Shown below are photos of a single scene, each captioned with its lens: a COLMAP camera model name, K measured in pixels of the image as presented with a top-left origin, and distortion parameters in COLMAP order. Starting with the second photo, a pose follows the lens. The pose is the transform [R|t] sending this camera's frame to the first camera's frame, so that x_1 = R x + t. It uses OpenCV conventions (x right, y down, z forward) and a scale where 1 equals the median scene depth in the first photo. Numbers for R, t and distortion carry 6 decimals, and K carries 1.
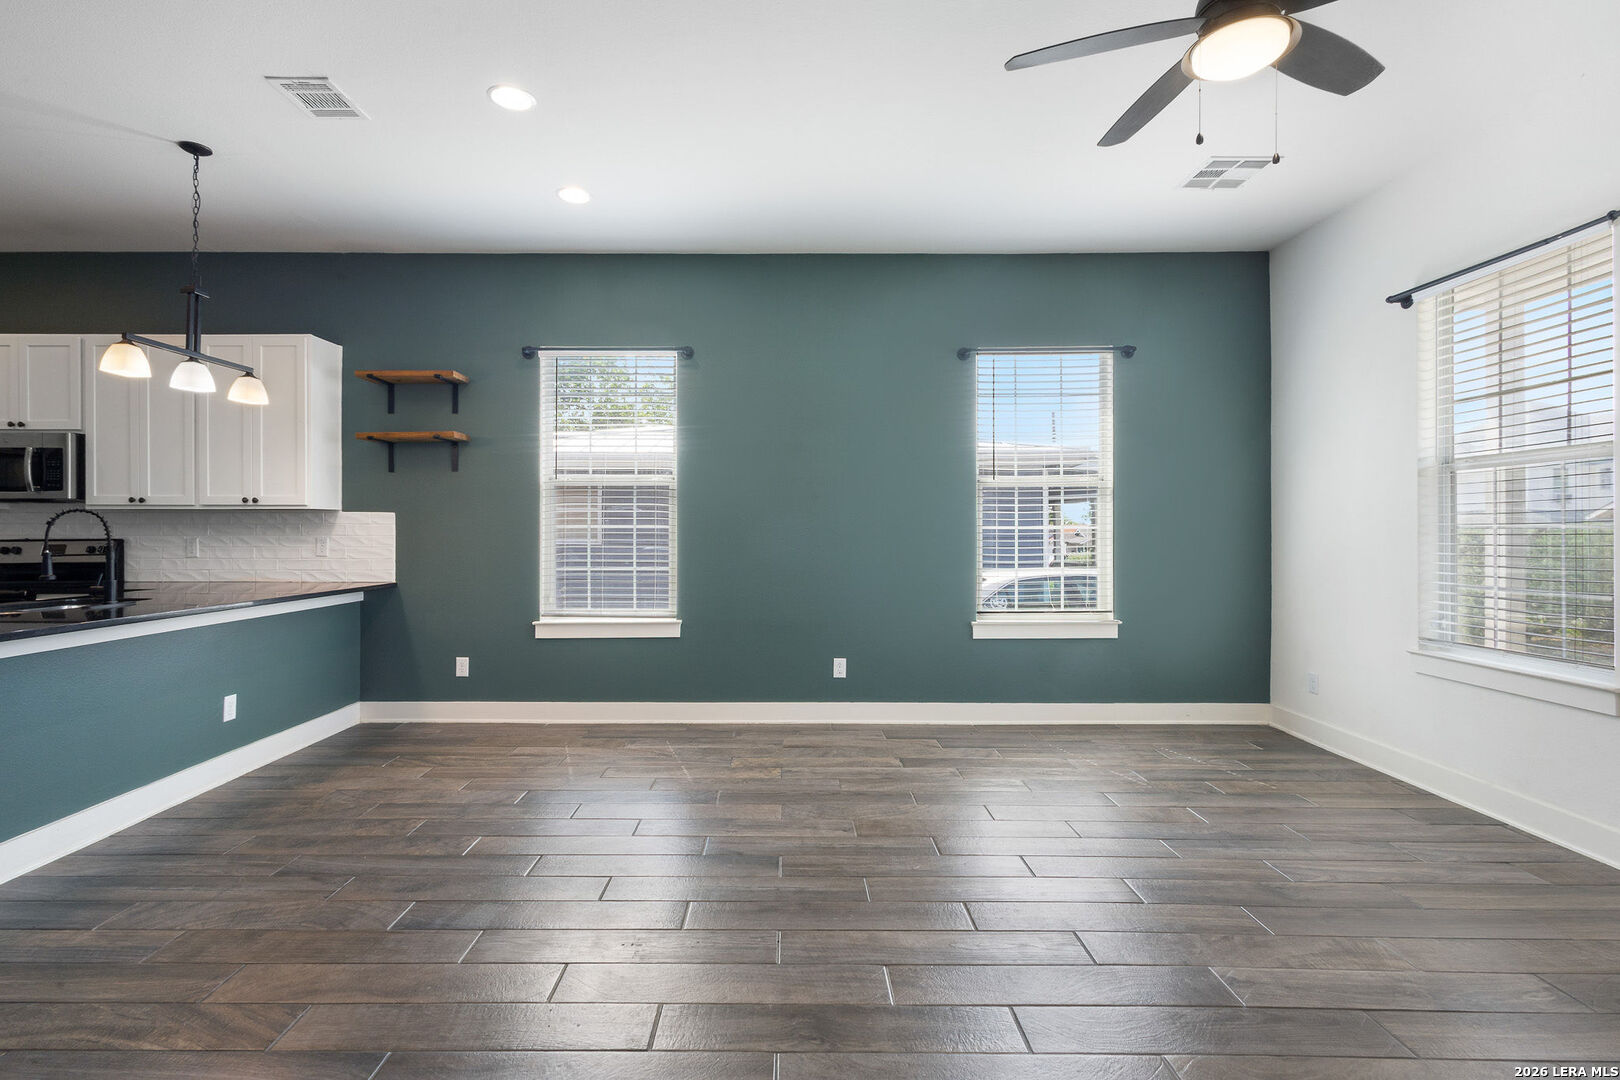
lens RADIAL K [[752.5, 0, 800.3], [0, 752.5, 534.0], [0, 0, 1]] dist [0.002505, -0.000407]
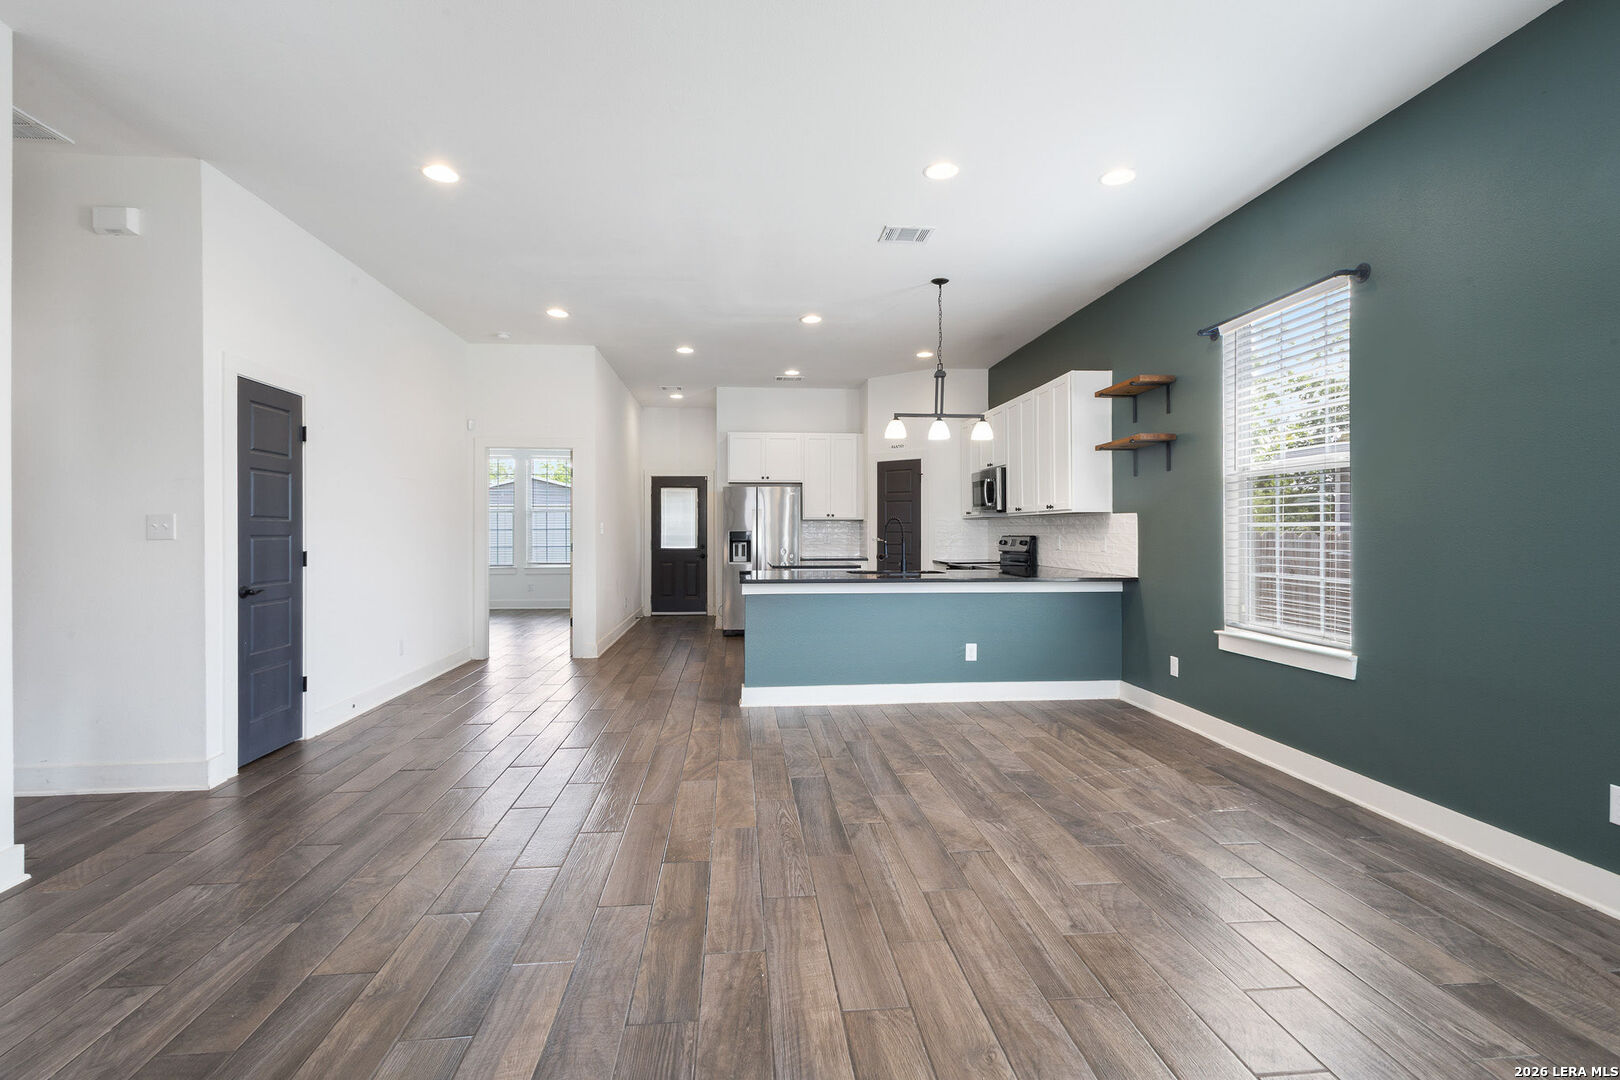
lens RADIAL K [[752.5, 0, 800.3], [0, 752.5, 534.0], [0, 0, 1]] dist [0.002505, -0.000407]
pose [[0.078171, 0.003213, -0.996935, 0.520918], [-0.003405, 0.999990, 0.002955, 0.000250], [0.996934, 0.003163, 0.078181, 0.441123]]
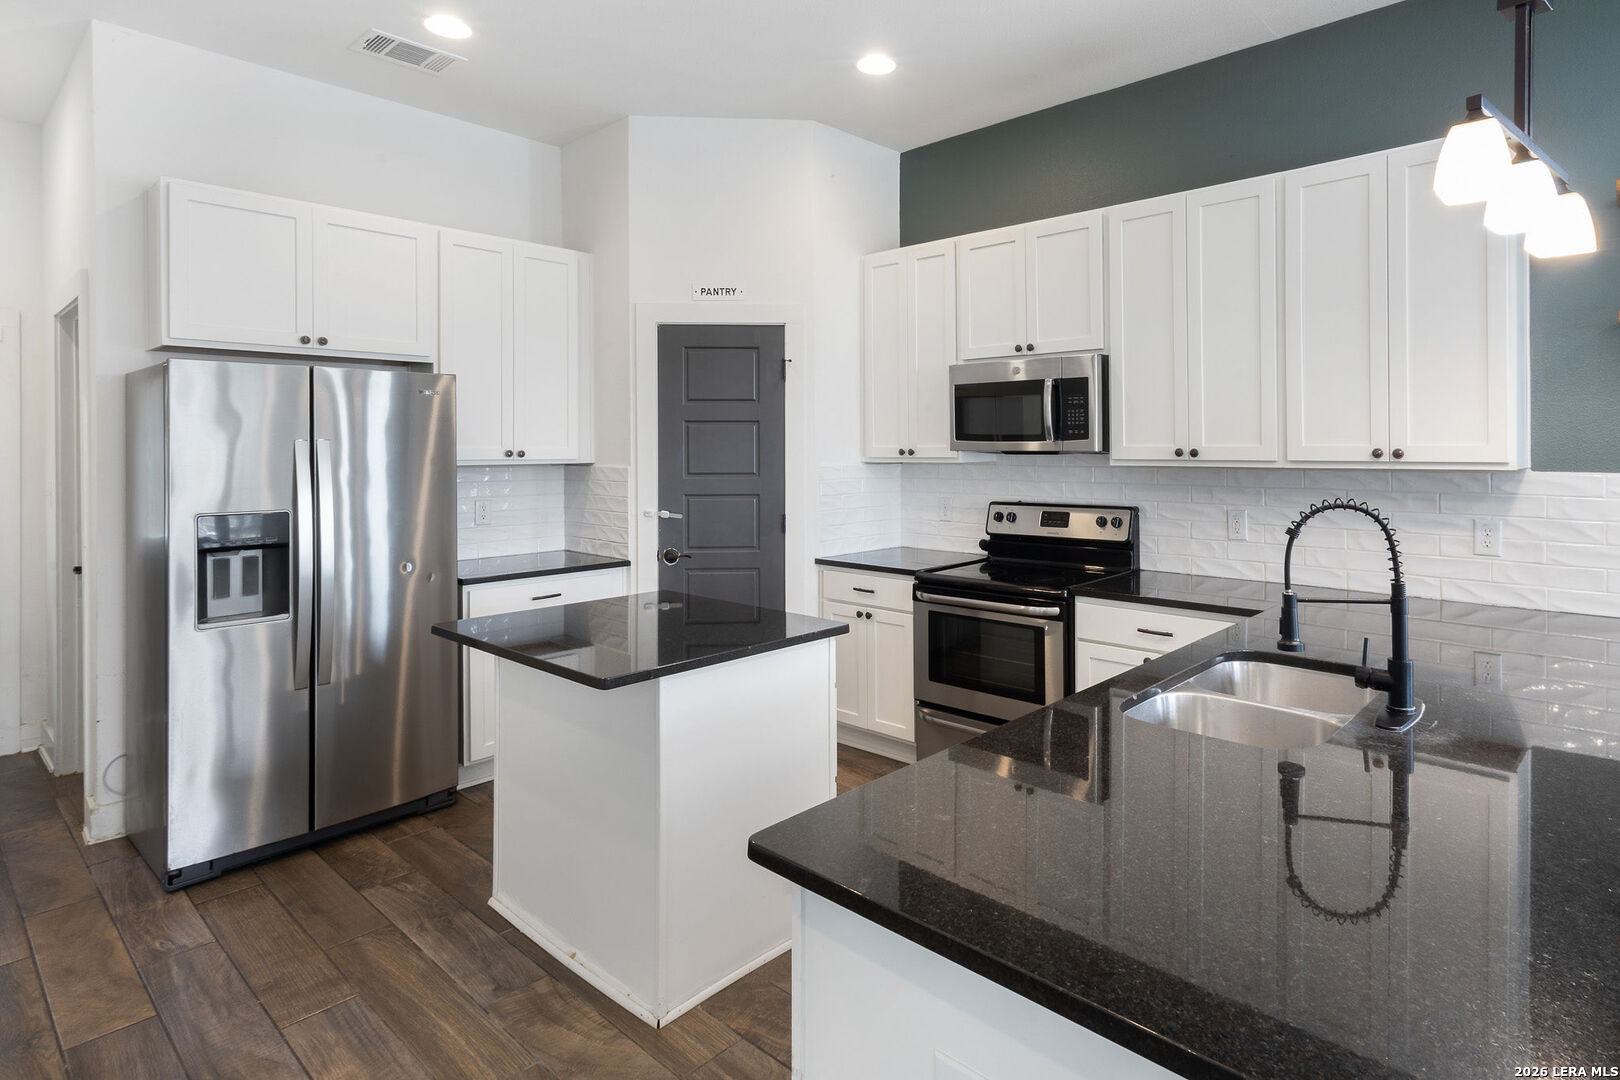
lens RADIAL K [[868.7, 0, 906.2], [0, 868.7, 441.9], [0, 0, 1]] dist [0.001410, 0.000213]
pose [[0.755046, -0.005997, -0.655644, -0.551566], [0.001452, 0.999971, -0.007474, -0.046741], [0.655670, 0.004691, 0.755033, 0.279454]]
